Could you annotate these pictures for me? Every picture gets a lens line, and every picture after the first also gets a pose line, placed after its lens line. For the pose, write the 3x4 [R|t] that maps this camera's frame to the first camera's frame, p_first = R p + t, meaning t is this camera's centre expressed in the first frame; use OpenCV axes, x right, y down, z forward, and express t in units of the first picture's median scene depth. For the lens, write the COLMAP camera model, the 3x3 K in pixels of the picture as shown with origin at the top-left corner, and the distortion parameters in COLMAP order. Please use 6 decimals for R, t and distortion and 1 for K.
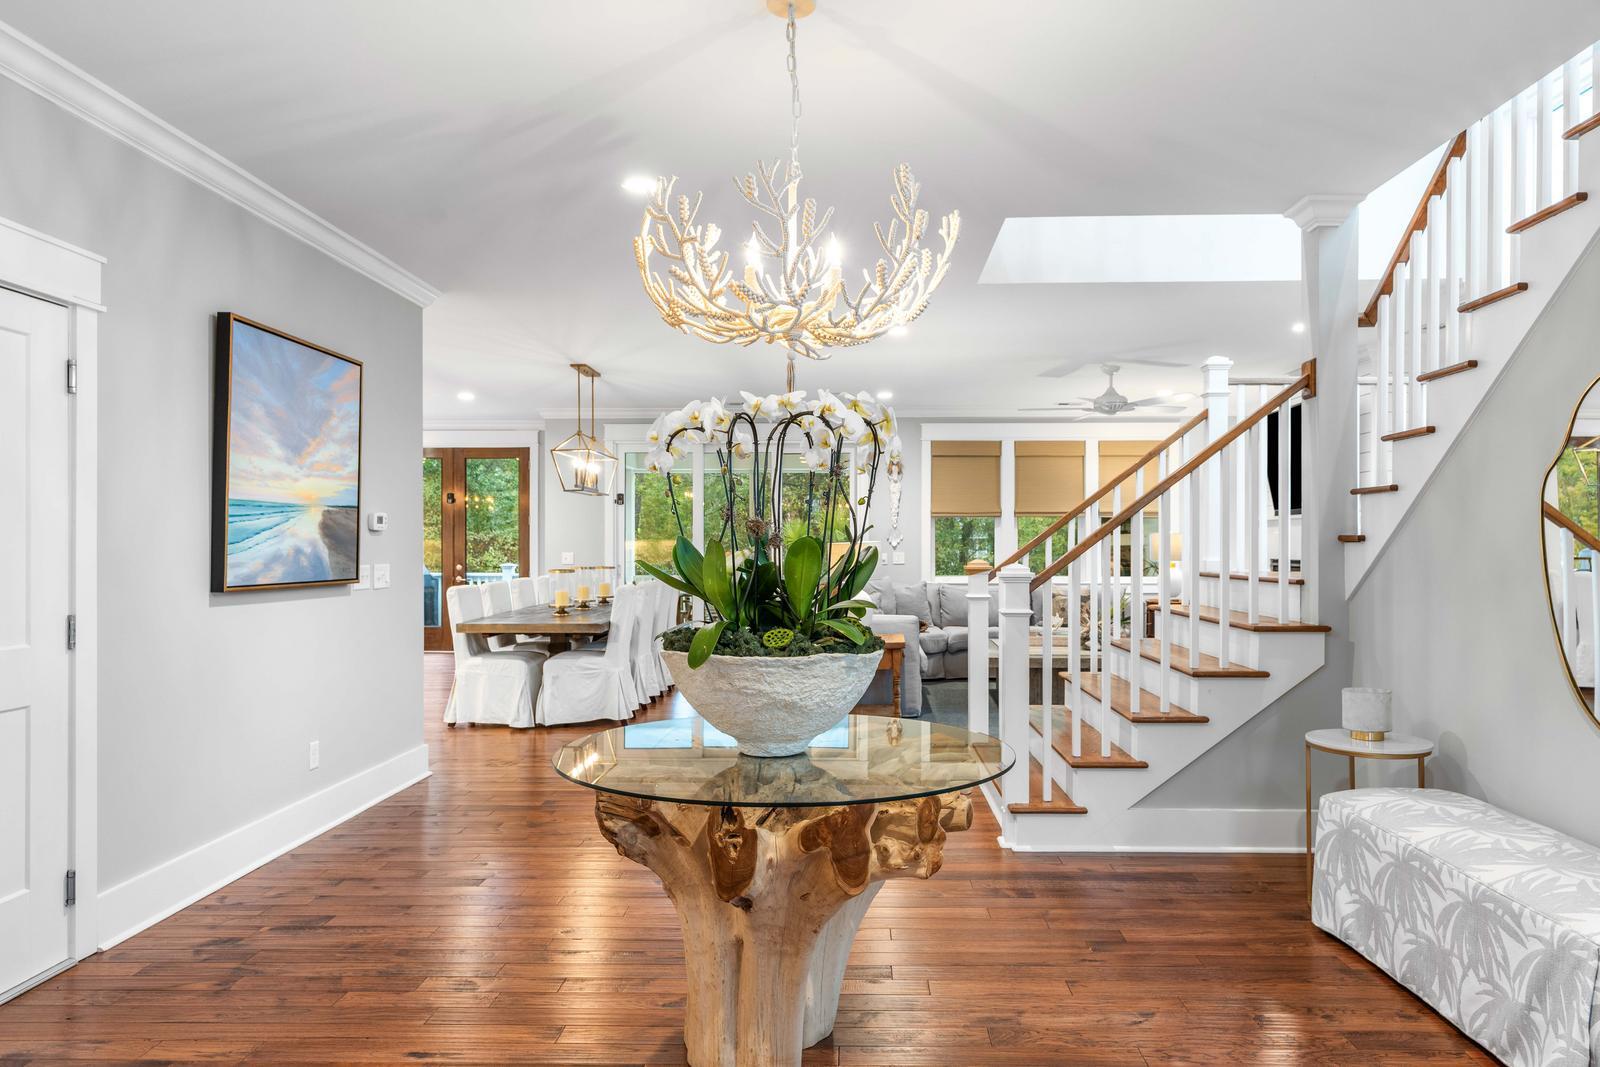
lens RADIAL K [[1040.3, 0, 835.1], [0, 1040.3, 546.4], [0, 0, 1]] dist [0.000012, 0.003432]
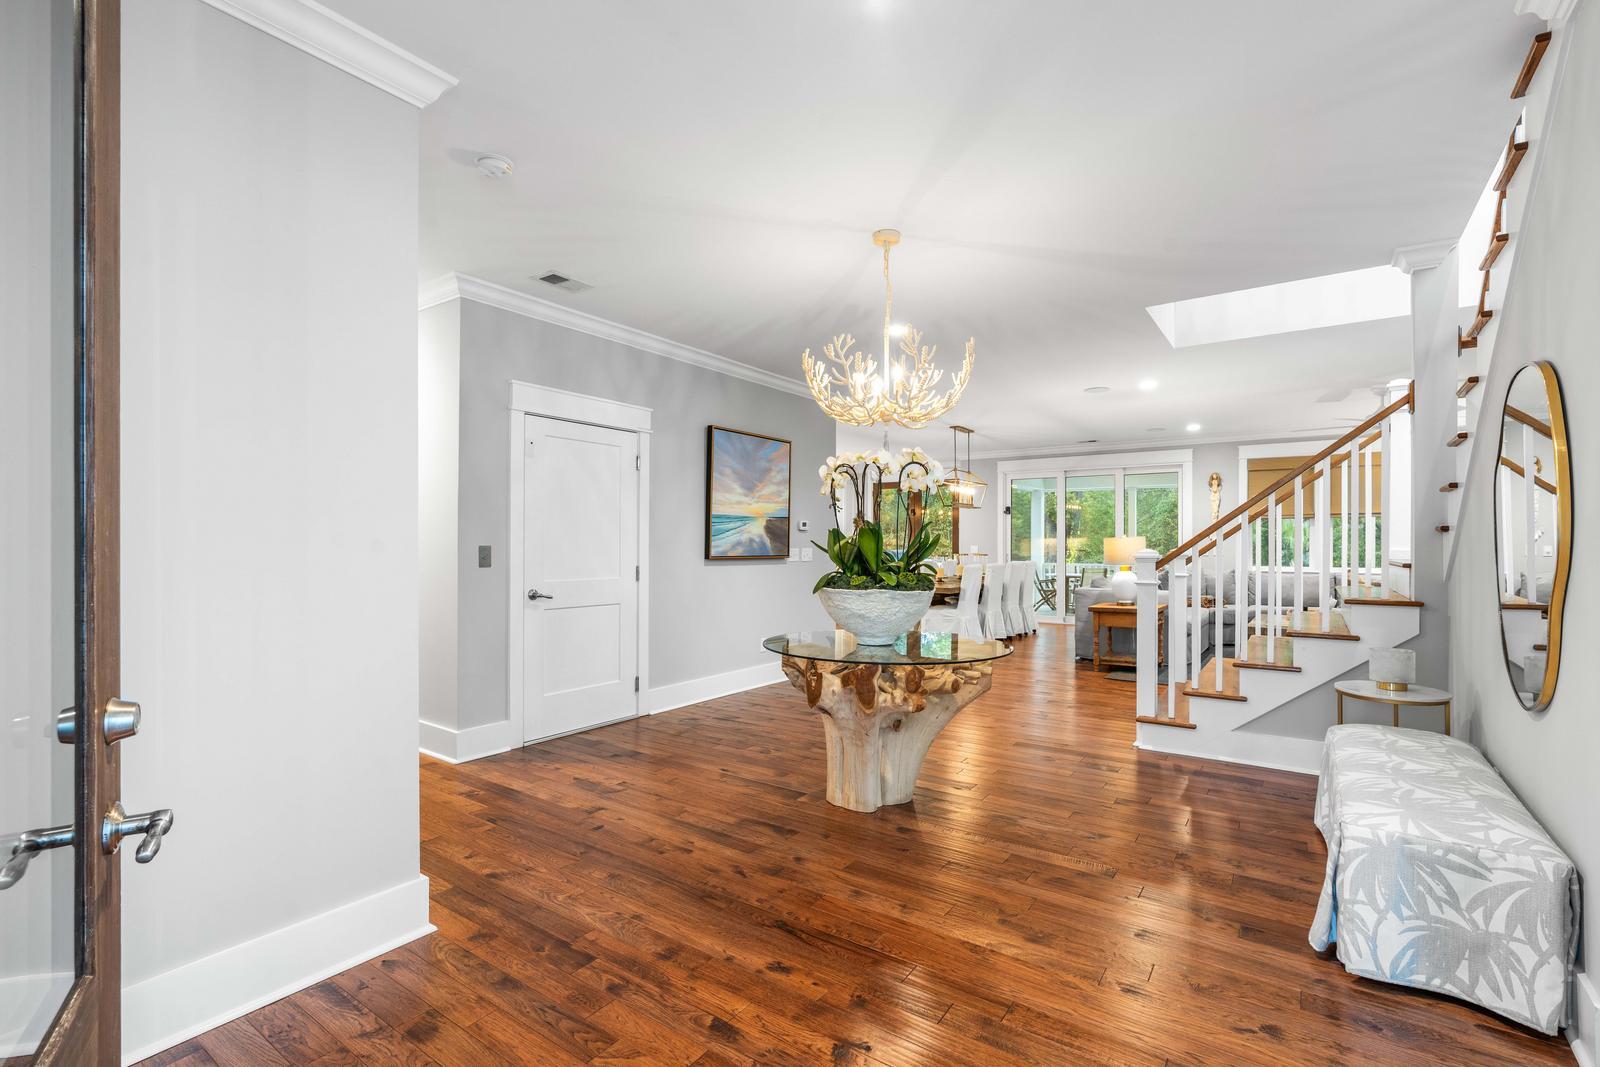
lens RADIAL K [[721.7, 0, 794.8], [0, 721.7, 541.8], [0, 0, 1]] dist [-0.011249, 0.000998]
pose [[0.823477, 0.000611, -0.567349, 0.354497], [-0.003387, 0.999987, -0.003839, 0.013314], [0.567339, 0.005083, 0.823468, -0.092426]]
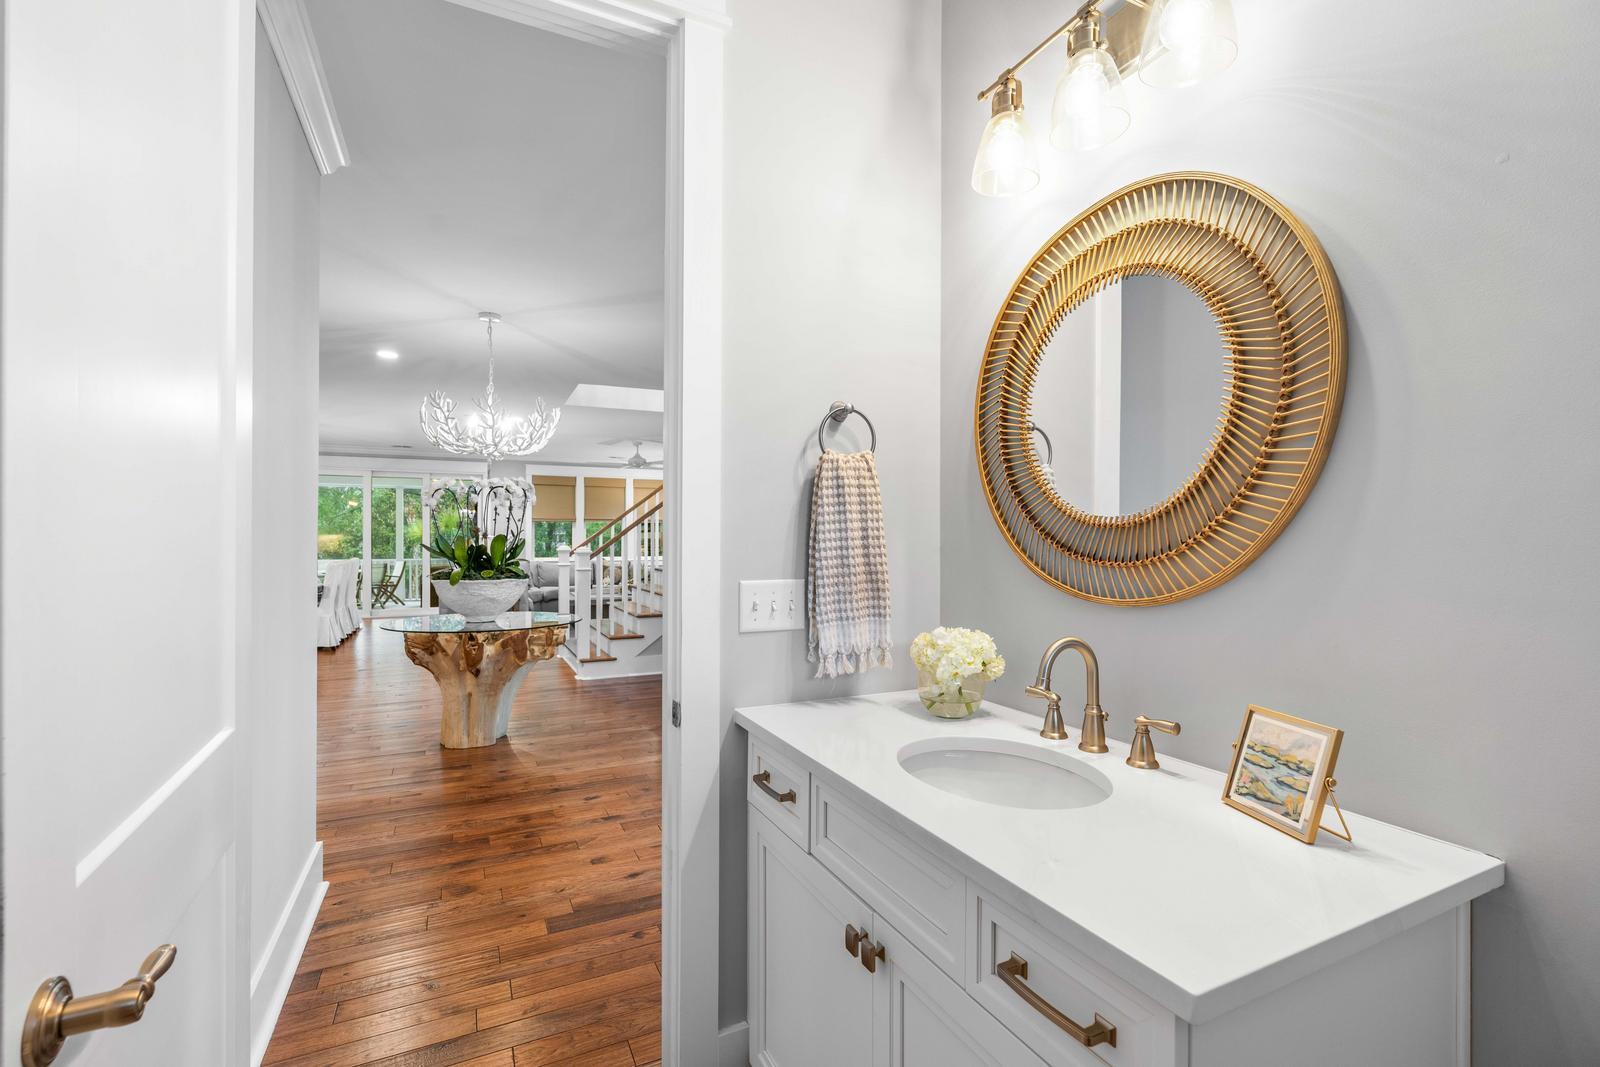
lens RADIAL K [[721.7, 0, 802.1], [0, 721.7, 534.2], [0, 0, 1]] dist [-0.011249, 0.000998]
pose [[0.894872, 0.002415, 0.446316, -0.090168], [0.000995, 0.999972, -0.007407, 0.002529], [-0.446321, 0.007073, 0.894845, -0.554602]]
